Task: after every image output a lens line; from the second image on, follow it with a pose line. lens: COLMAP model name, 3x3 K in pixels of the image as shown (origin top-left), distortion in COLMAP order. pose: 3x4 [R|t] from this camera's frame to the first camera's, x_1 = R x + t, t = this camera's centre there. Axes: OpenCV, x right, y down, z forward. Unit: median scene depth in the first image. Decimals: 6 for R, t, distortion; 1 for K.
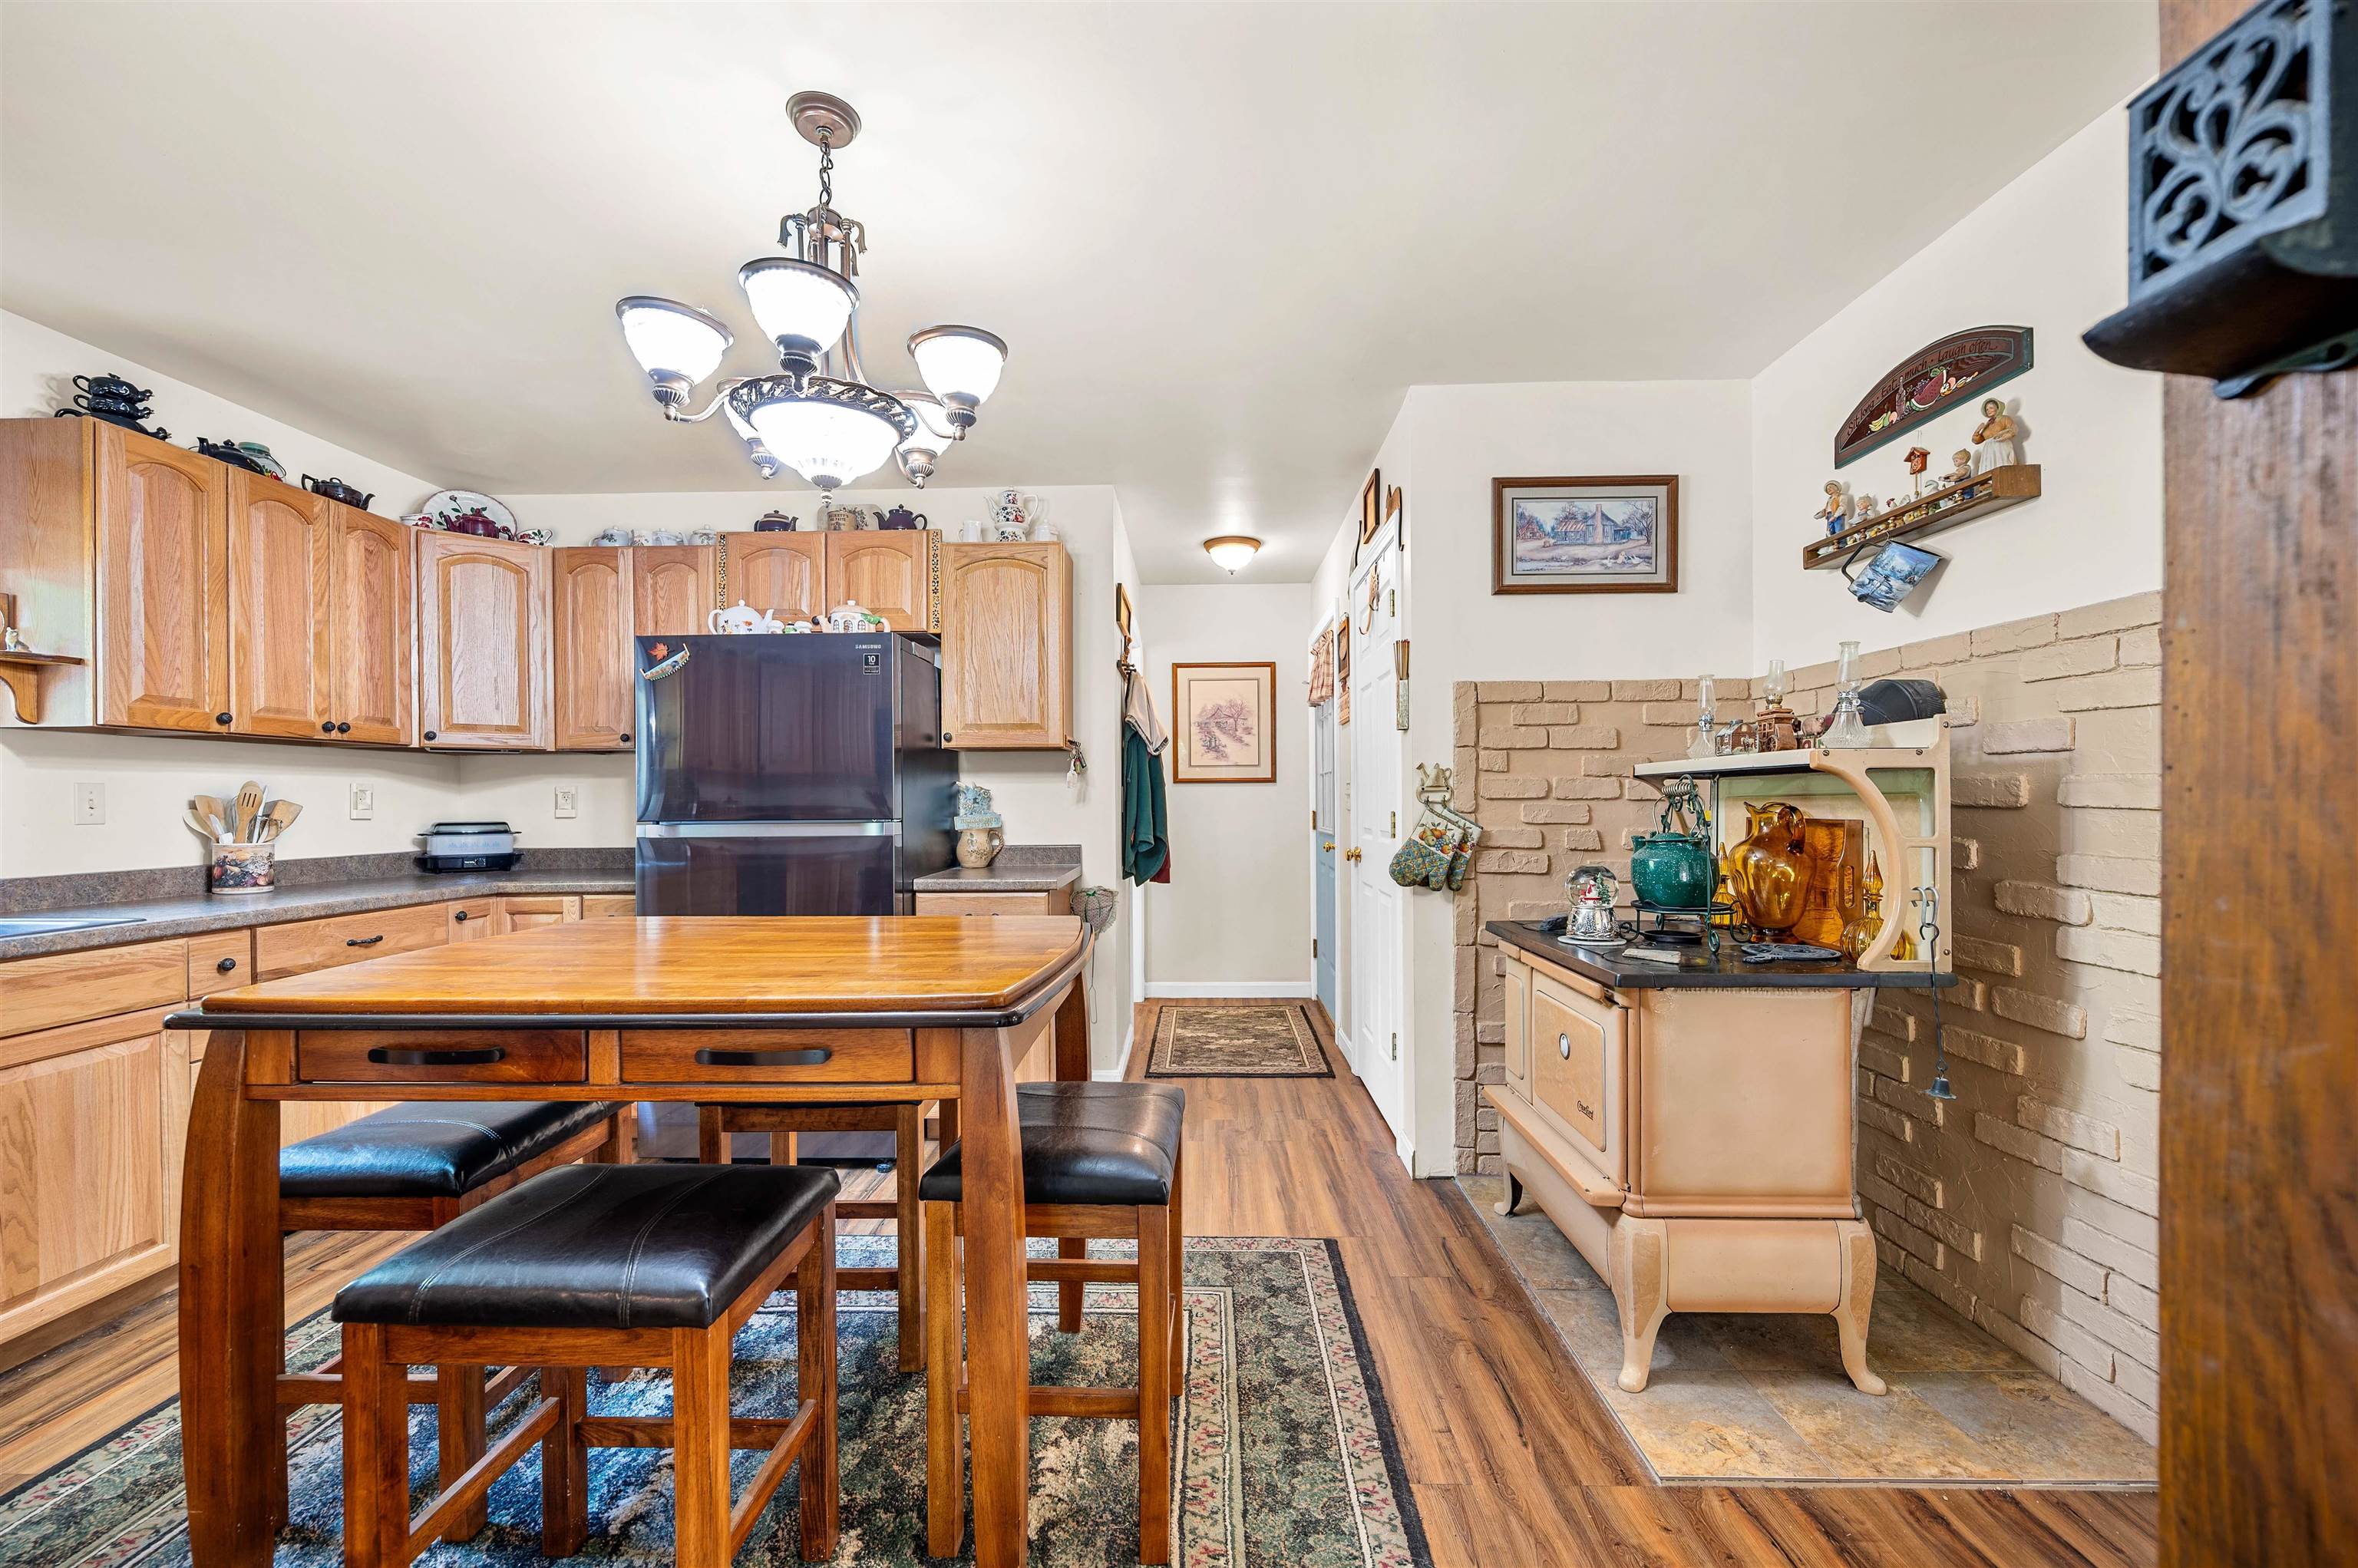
lens RADIAL K [[933.0, 0, 1174.7], [0, 933.0, 804.3], [0, 0, 1]] dist [-0.000133, -0.000087]
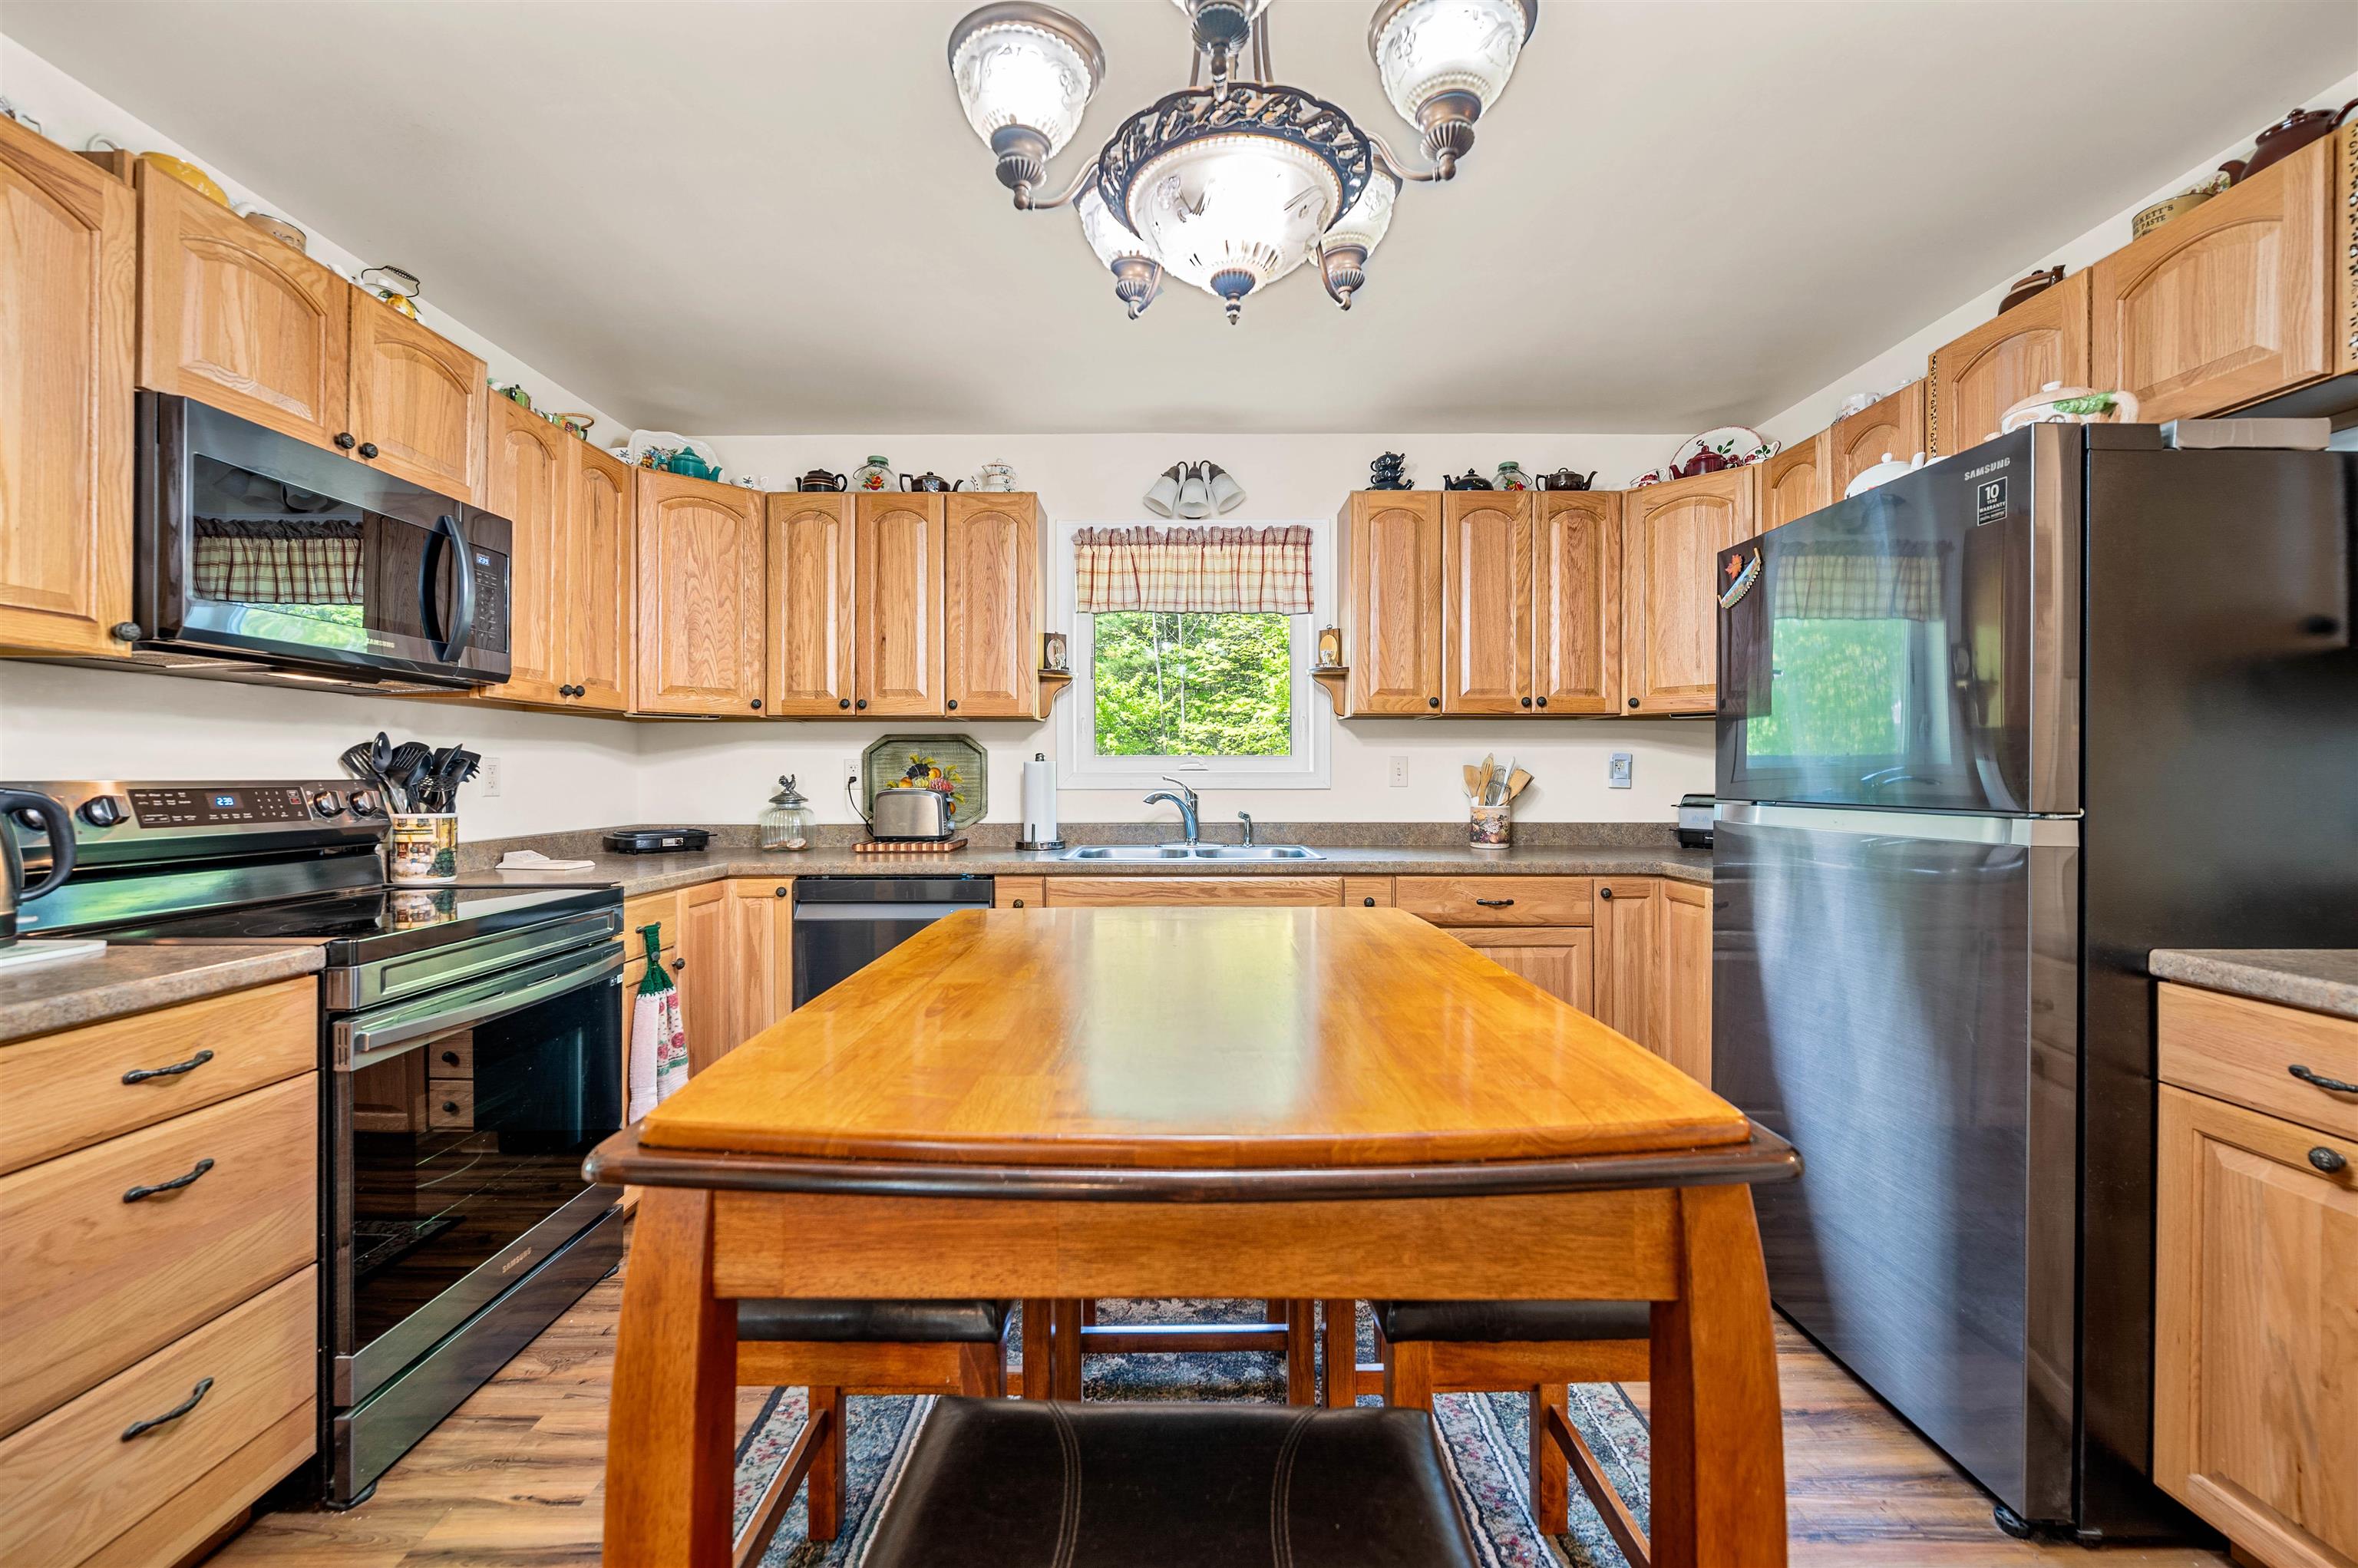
lens RADIAL K [[932.4, 0, 1179.2], [0, 932.4, 774.2], [0, 0, 1]] dist [0.000186, -0.000504]
pose [[0.032144, 0.008411, -0.999448, 0.150861], [-0.006877, 0.999943, 0.008194, -0.004678], [0.999460, 0.006610, 0.032200, 0.506501]]
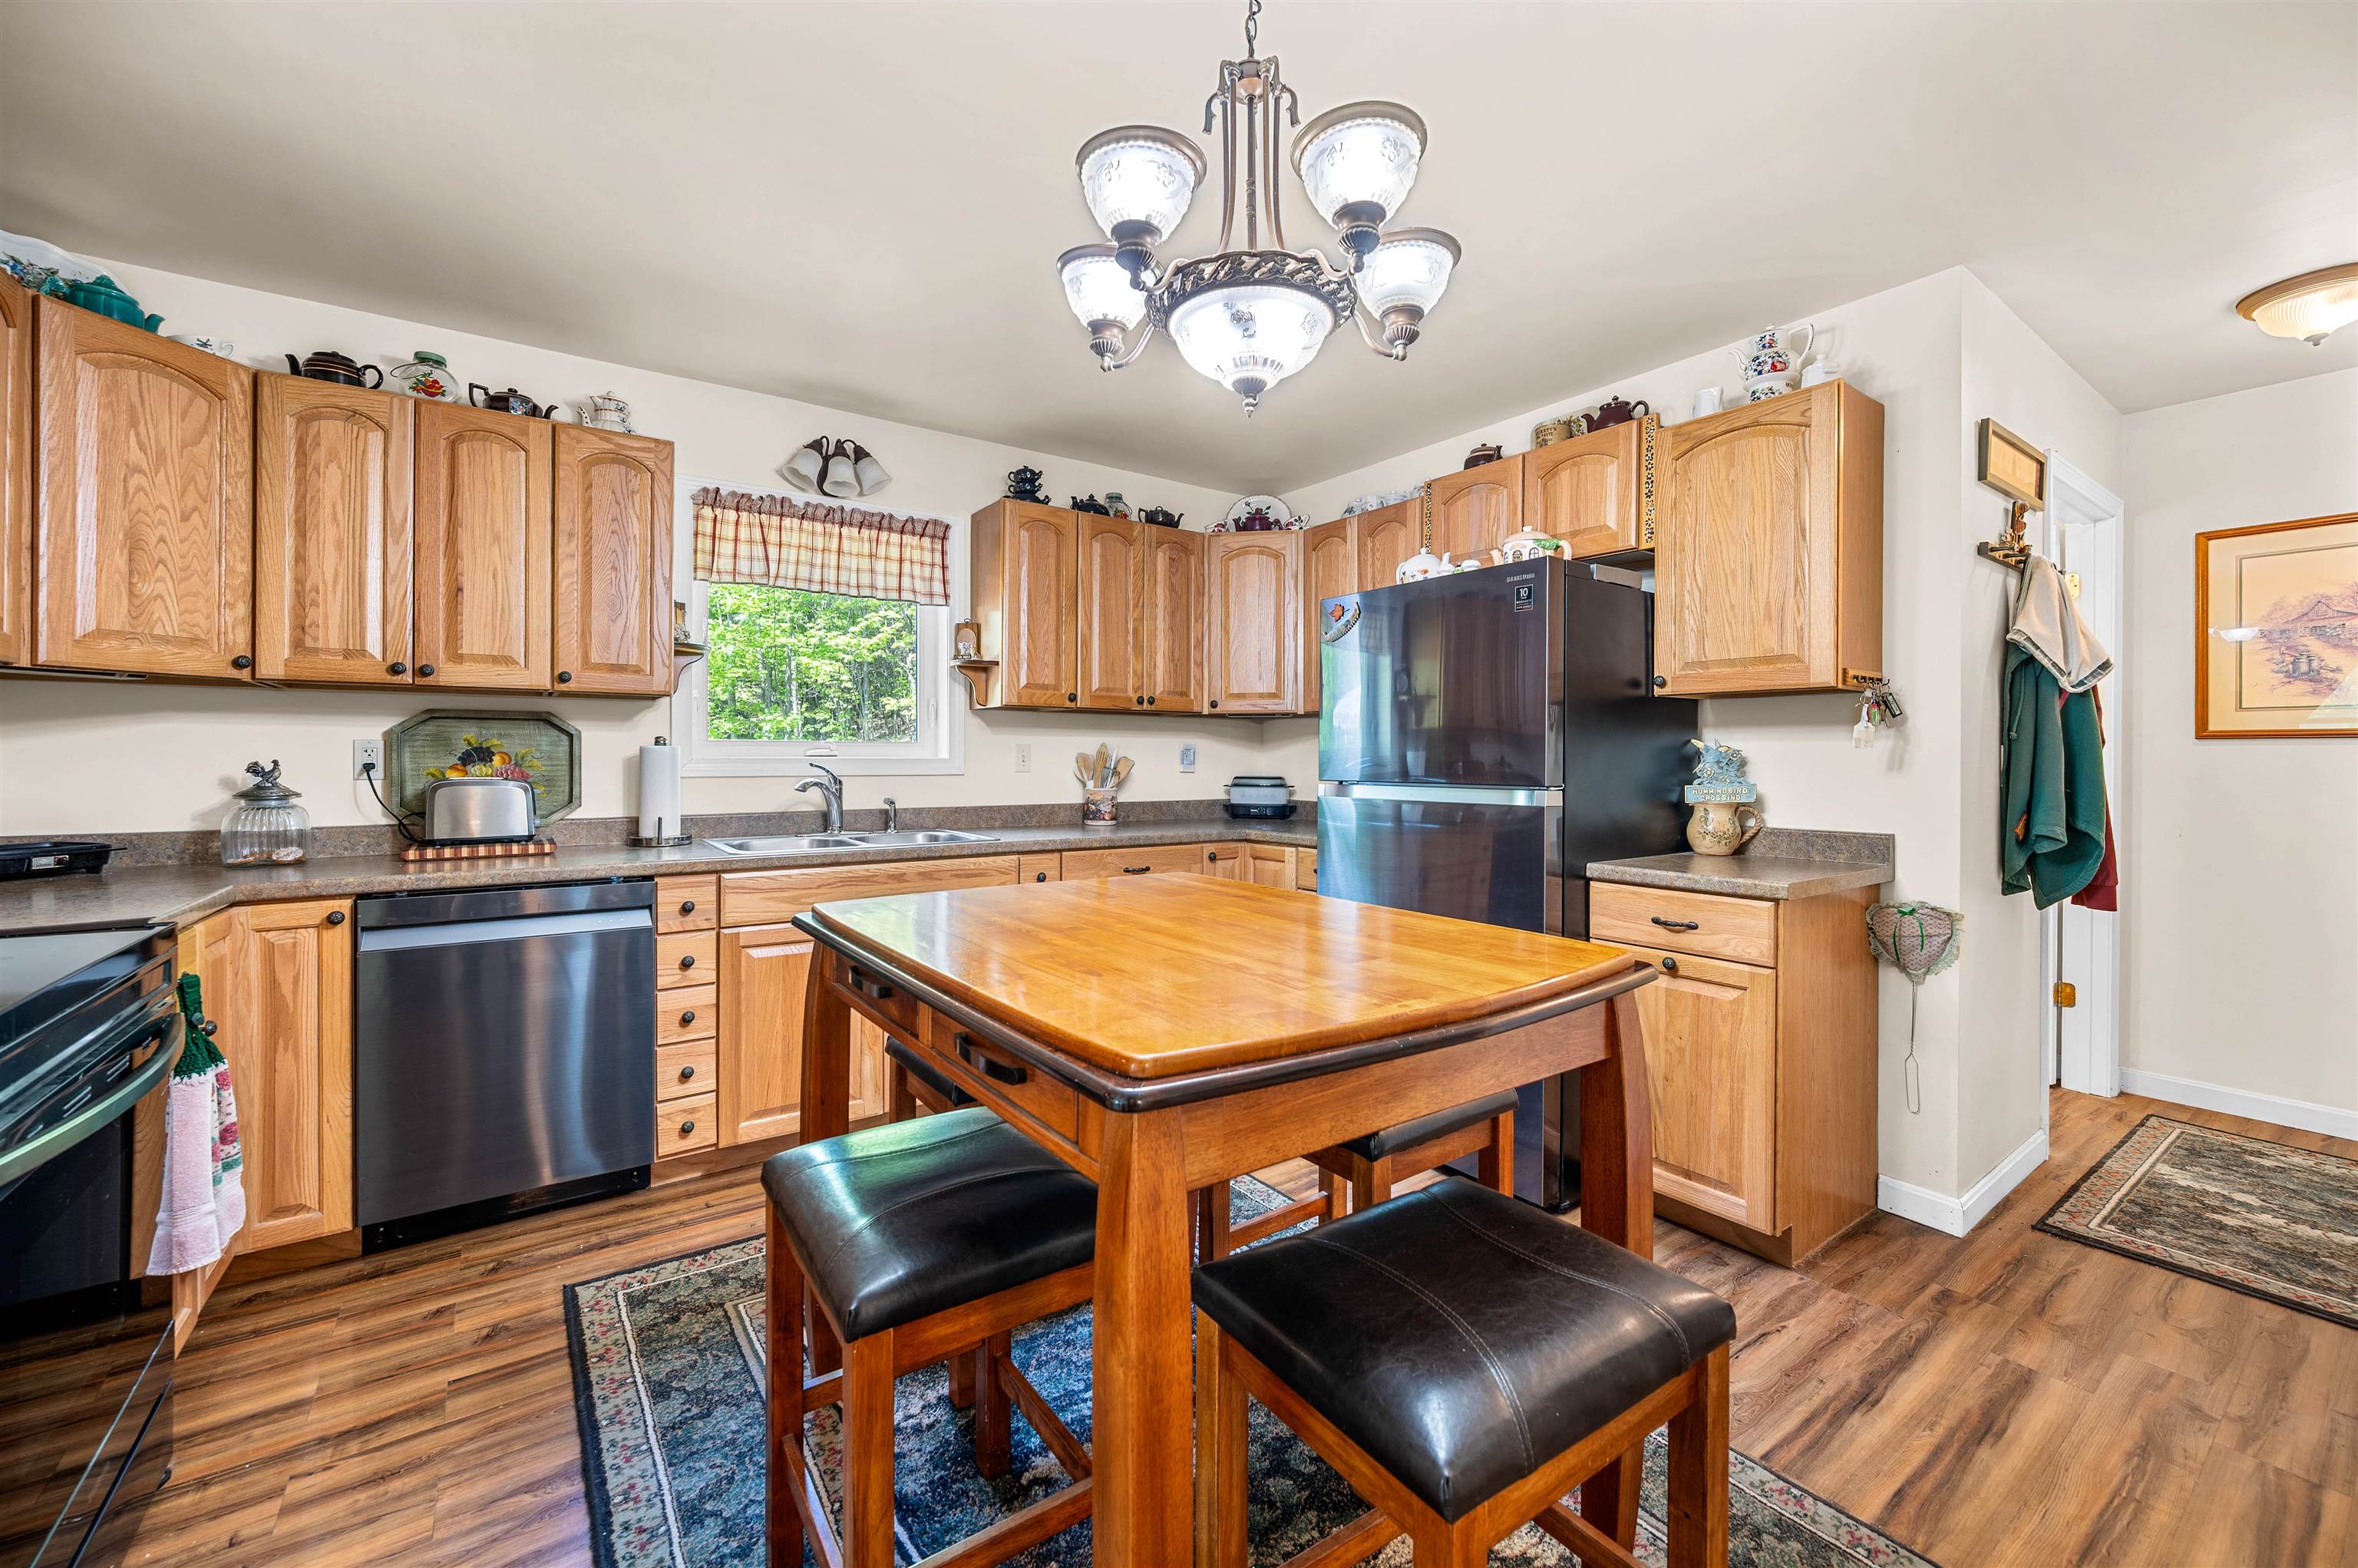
lens RADIAL K [[936.6, 0, 1176.1], [0, 936.6, 758.6], [0, 0, 1]] dist [-0.000834, -0.000117]
pose [[0.600042, 0.010010, -0.799906, 0.143580], [-0.013307, 0.999908, 0.002530, -0.005818], [0.799858, 0.009126, 0.600120, 0.237474]]
